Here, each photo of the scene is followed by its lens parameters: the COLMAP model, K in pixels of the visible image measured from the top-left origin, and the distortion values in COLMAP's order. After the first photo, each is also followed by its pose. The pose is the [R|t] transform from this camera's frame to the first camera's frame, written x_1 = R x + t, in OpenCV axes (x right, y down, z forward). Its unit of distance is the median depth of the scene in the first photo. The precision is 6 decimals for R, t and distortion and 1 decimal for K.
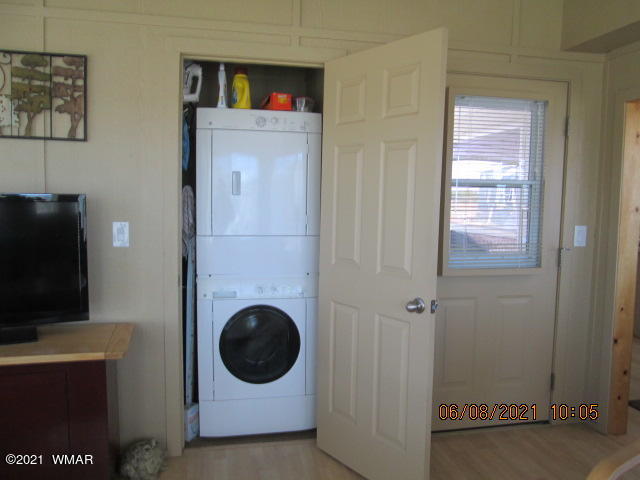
lens RADIAL K [[533.8, 0, 320.1], [0, 533.8, 238.1], [0, 0, 1]] dist [-0.060449, 0.042429]
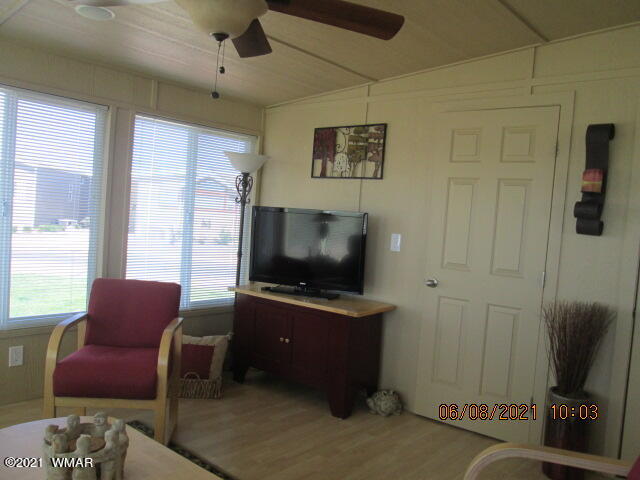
lens RADIAL K [[533.8, 0, 319.5], [0, 533.8, 241.2], [0, 0, 1]] dist [-0.060449, 0.042429]
pose [[0.608554, 0.053715, -0.791693, 0.679834], [-0.126038, 0.991584, -0.029604, 0.061682], [0.783439, 0.117799, 0.610202, -0.052206]]
